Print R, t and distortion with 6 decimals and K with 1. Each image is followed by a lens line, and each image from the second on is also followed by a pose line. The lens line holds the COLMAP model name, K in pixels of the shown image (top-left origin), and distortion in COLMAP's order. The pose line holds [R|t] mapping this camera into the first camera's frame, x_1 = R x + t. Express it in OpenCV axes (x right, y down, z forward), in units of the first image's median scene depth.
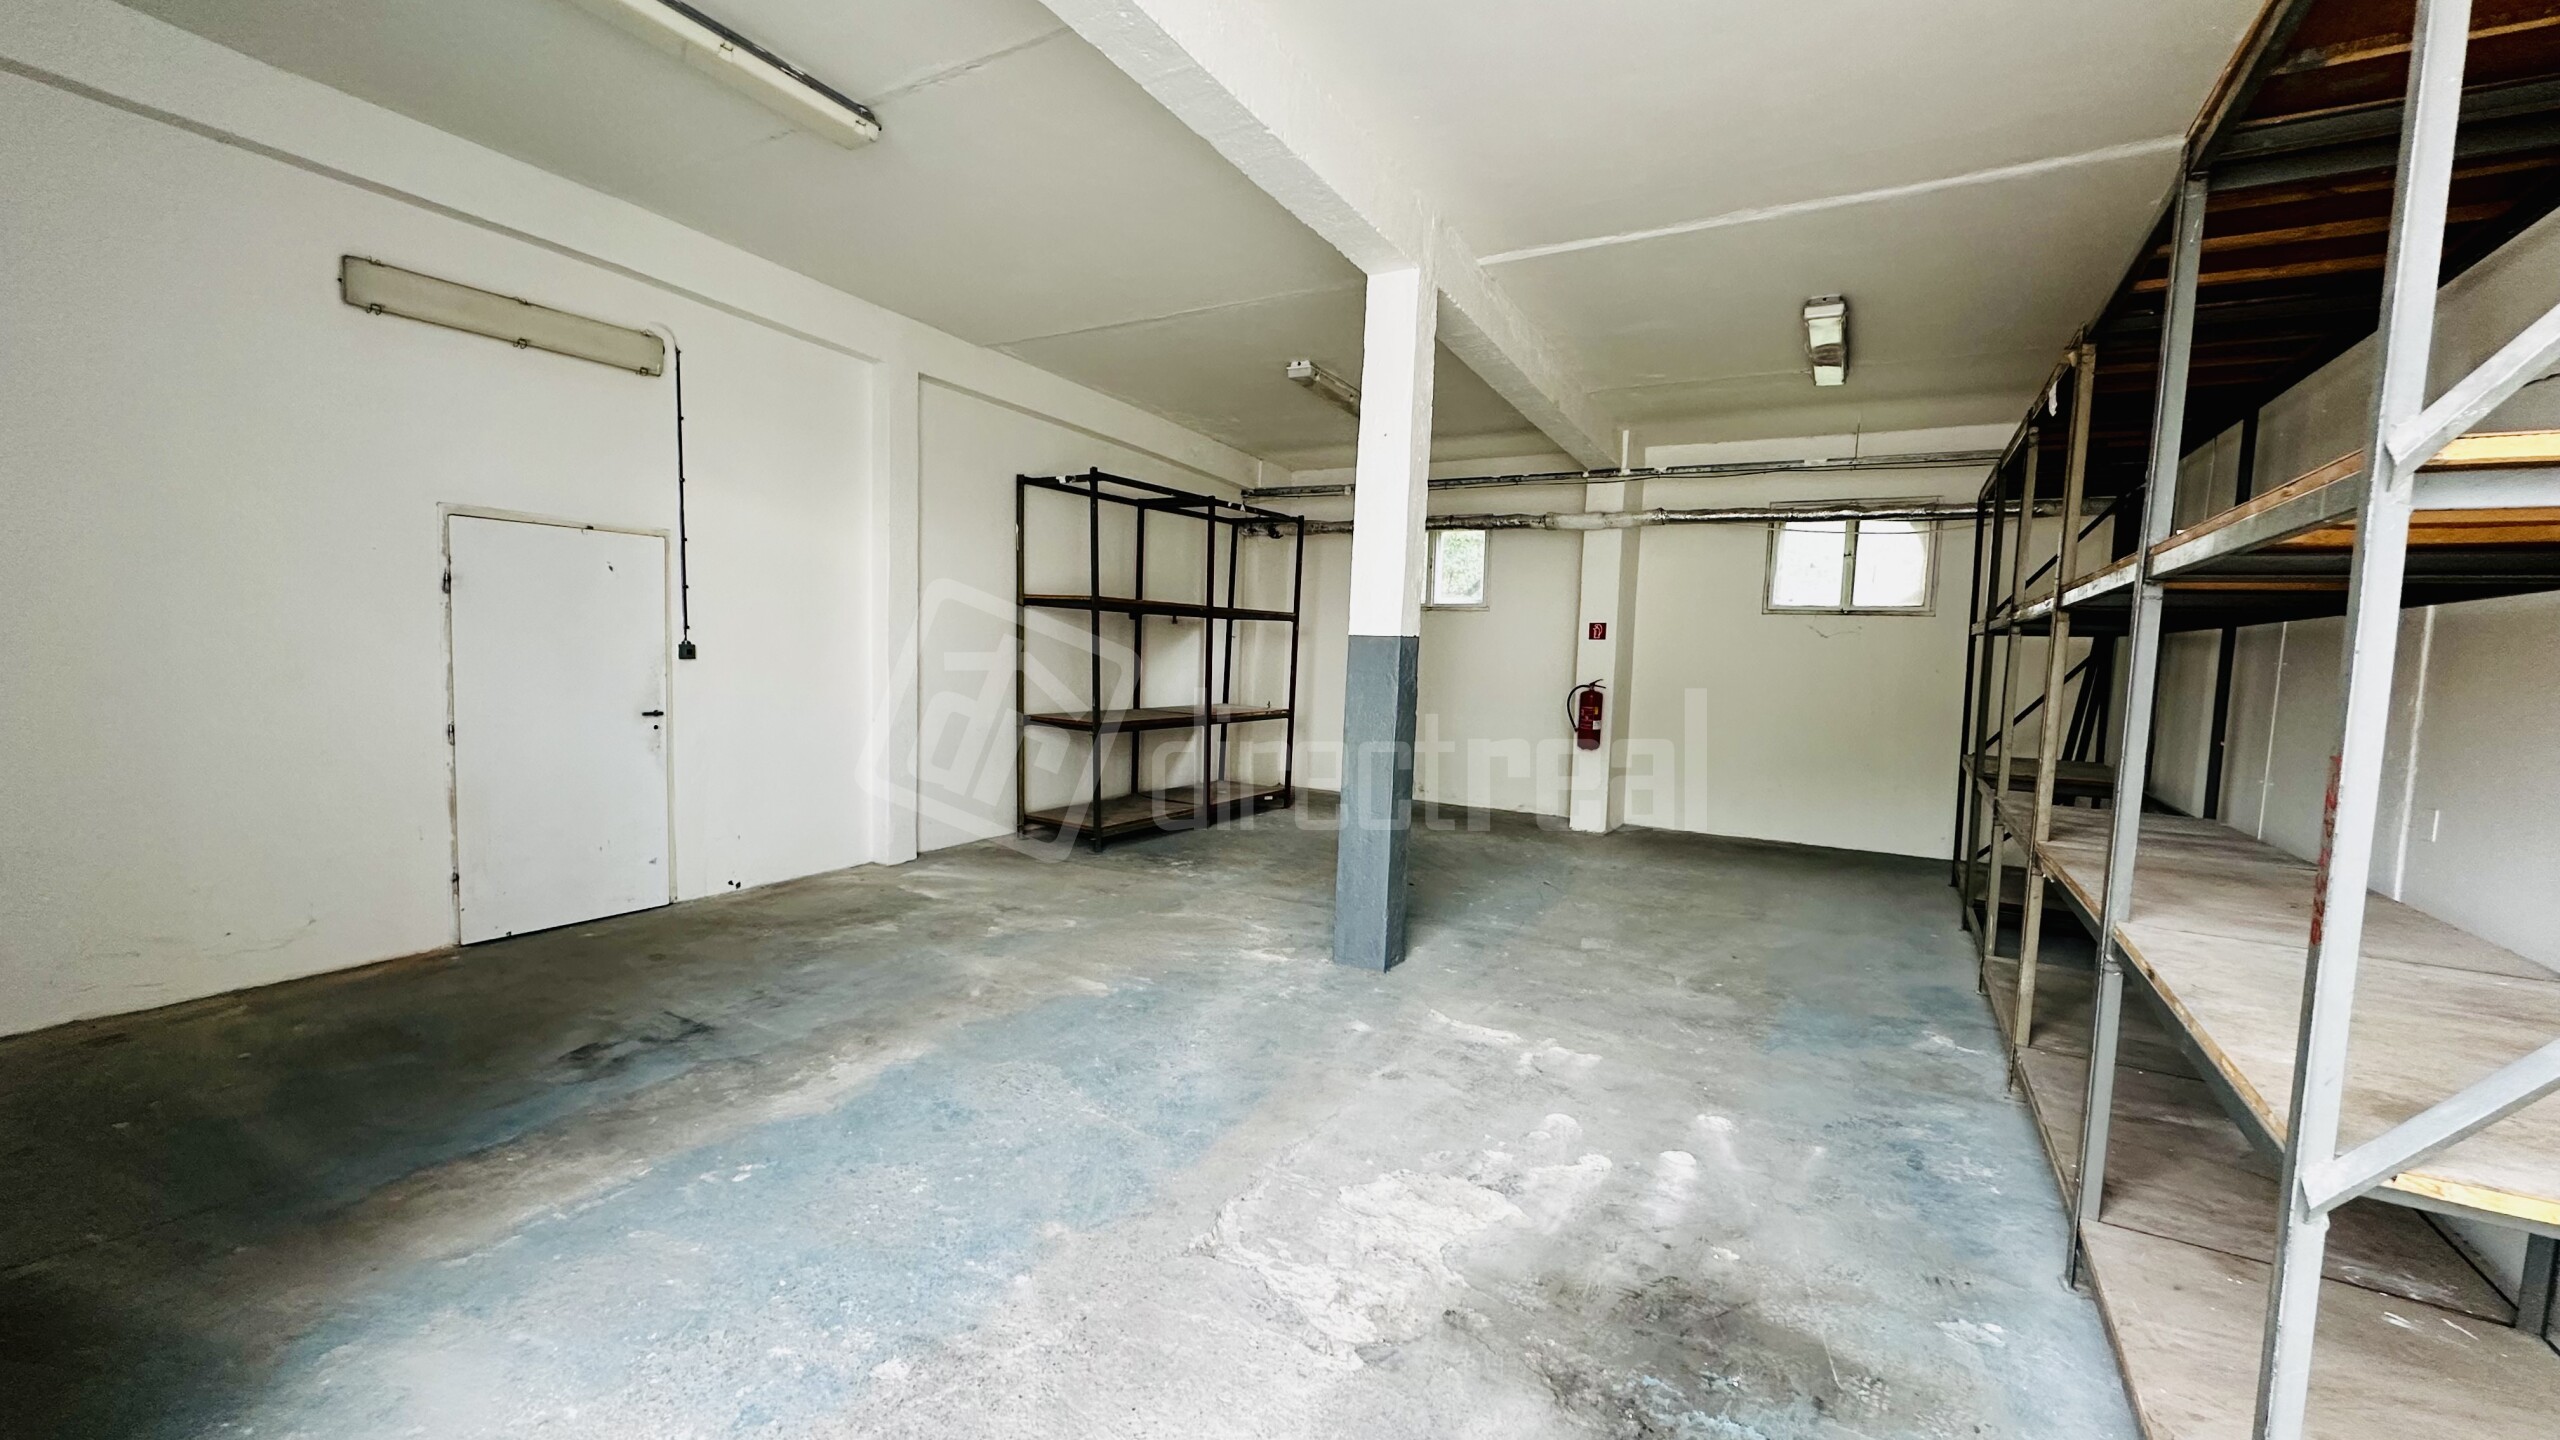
lens RADIAL K [[1011.9, 0, 1281.7], [0, 1011.9, 718.9], [0, 0, 1]] dist [-0.002622, -0.000080]
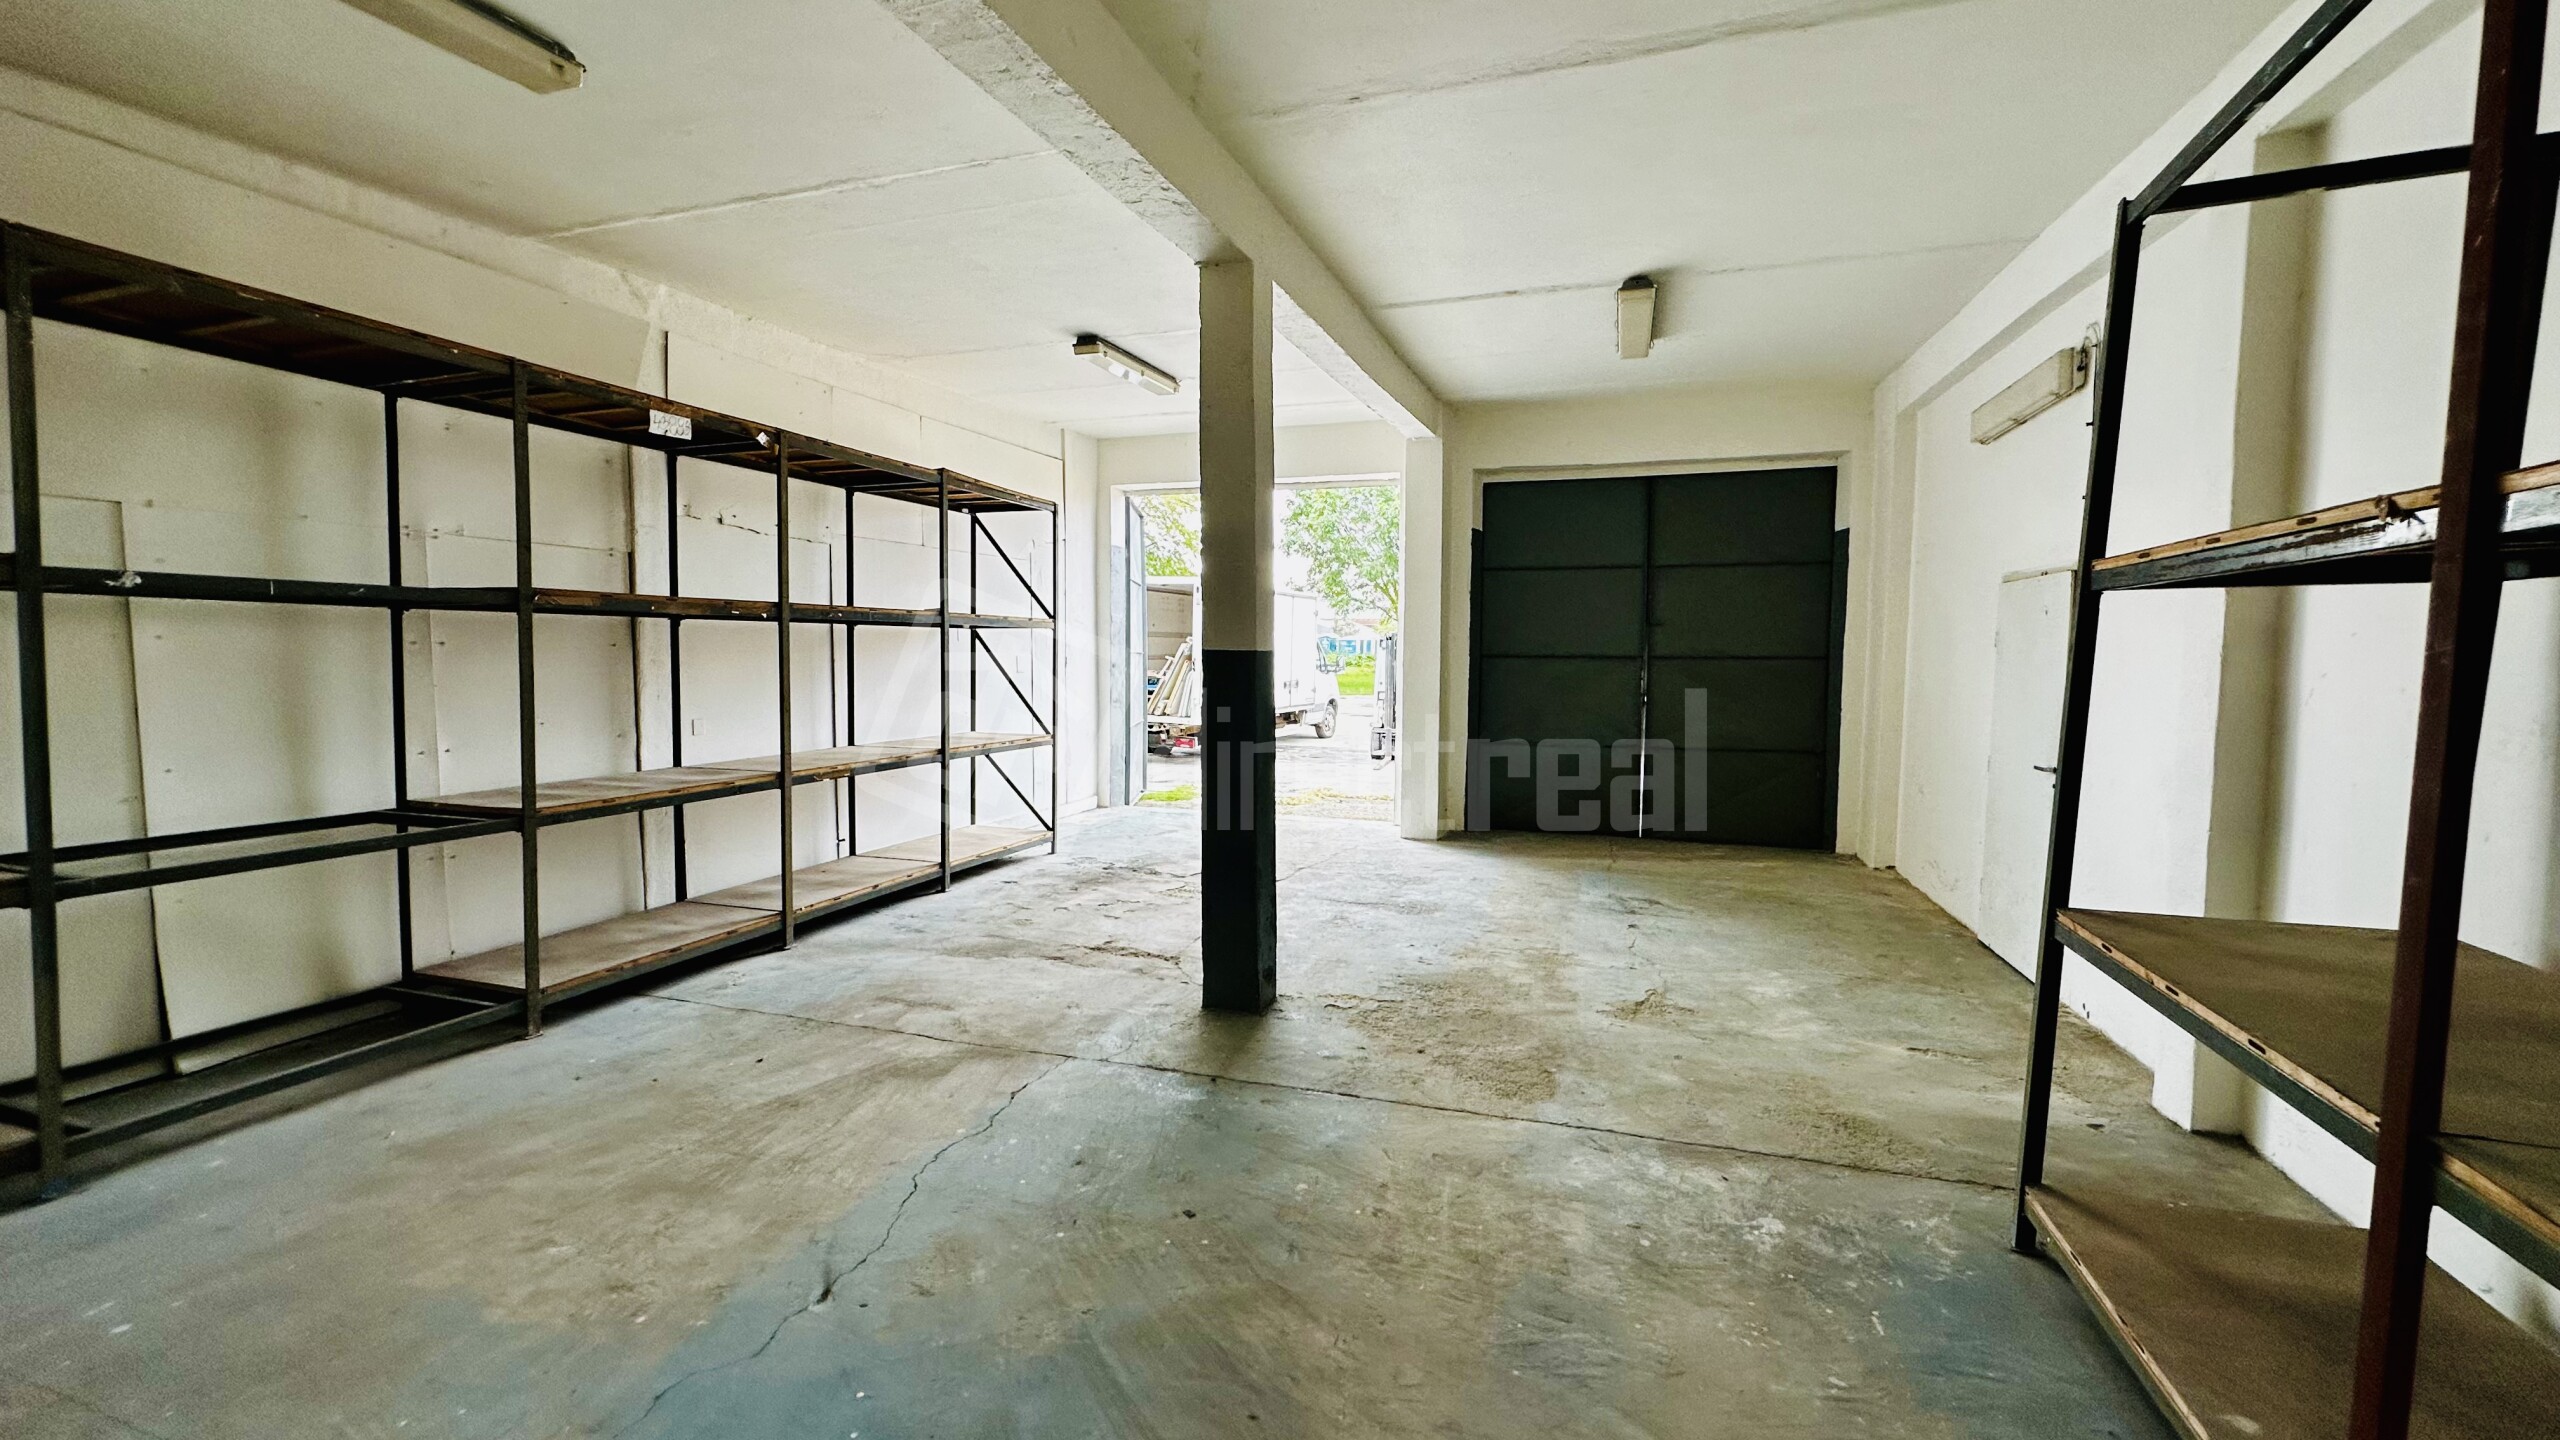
lens RADIAL K [[1011.9, 0, 1280.5], [0, 1011.9, 723.8], [0, 0, 1]] dist [-0.002622, -0.000080]
pose [[-0.978985, -0.026293, -0.202230, 0.243115], [-0.054514, 0.989308, 0.135271, -0.138462], [0.196511, 0.143452, -0.969951, 1.863869]]
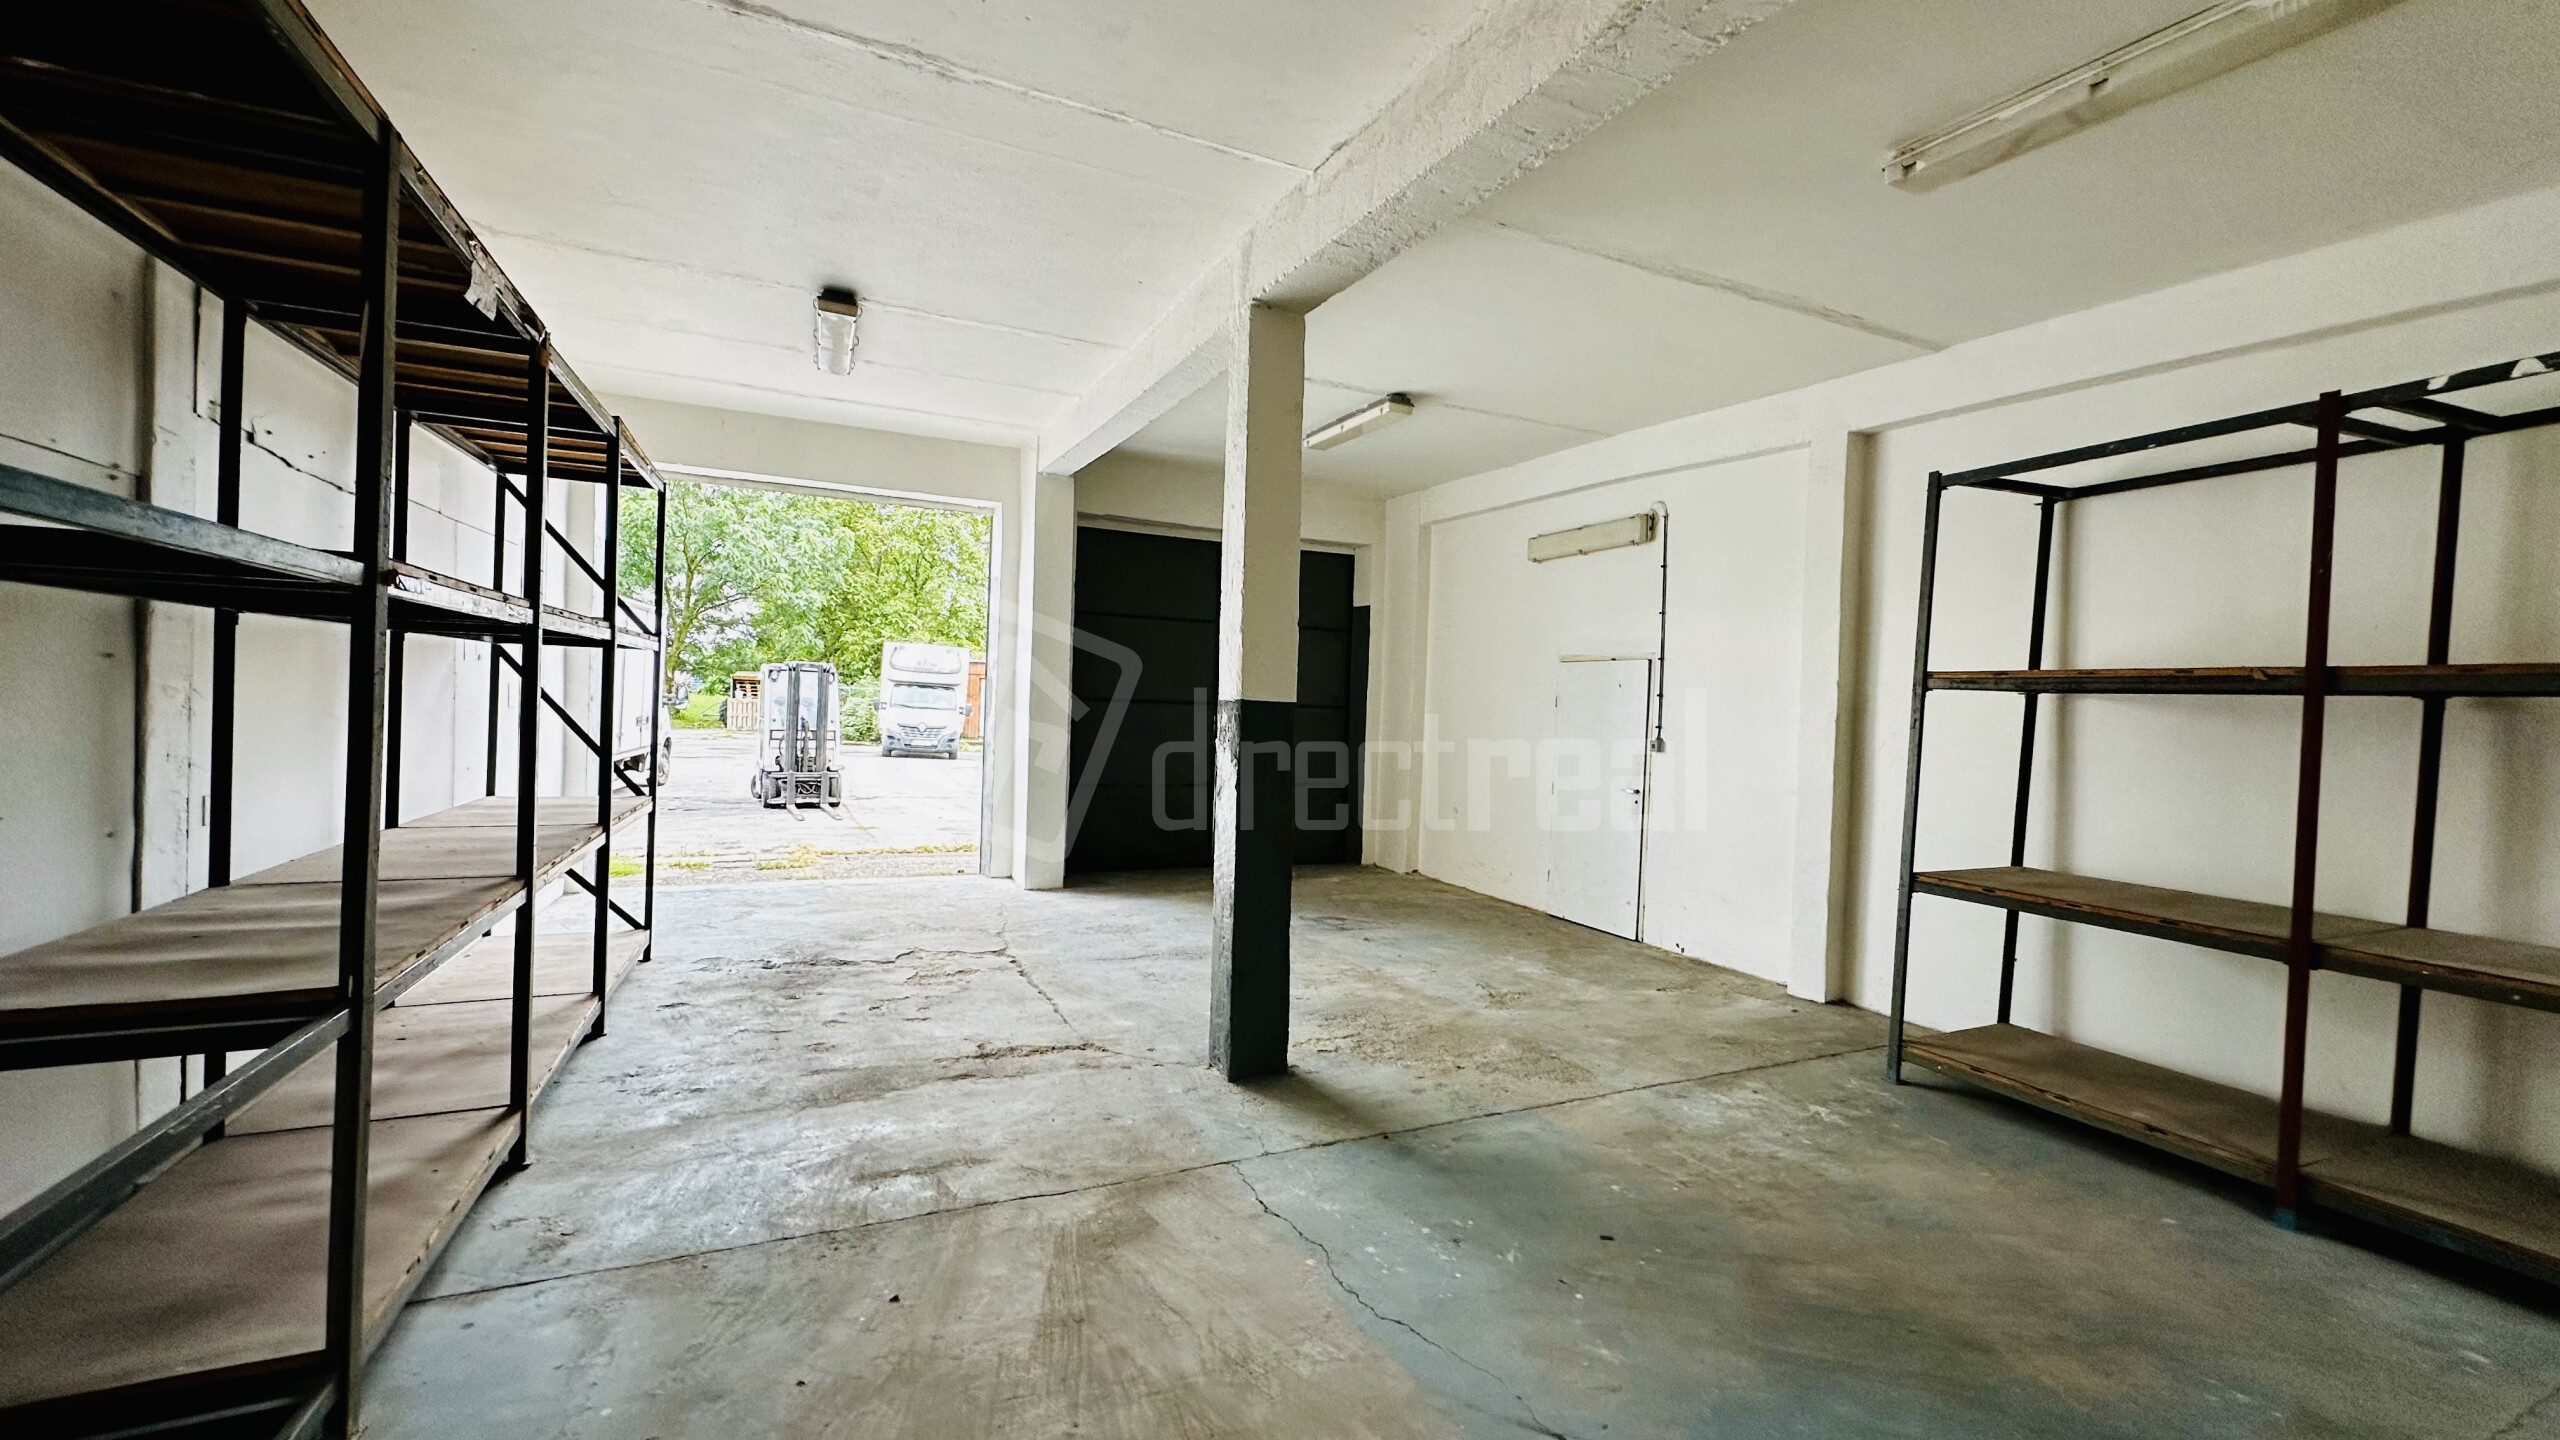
lens RADIAL K [[1011.9, 0, 1281.5], [0, 1011.9, 726.6], [0, 0, 1]] dist [-0.002622, -0.000080]
pose [[-0.577287, -0.035847, -0.815754, 0.801085], [-0.115621, 0.992558, 0.038205, -0.093289], [0.808314, 0.116373, -0.577136, 1.494943]]
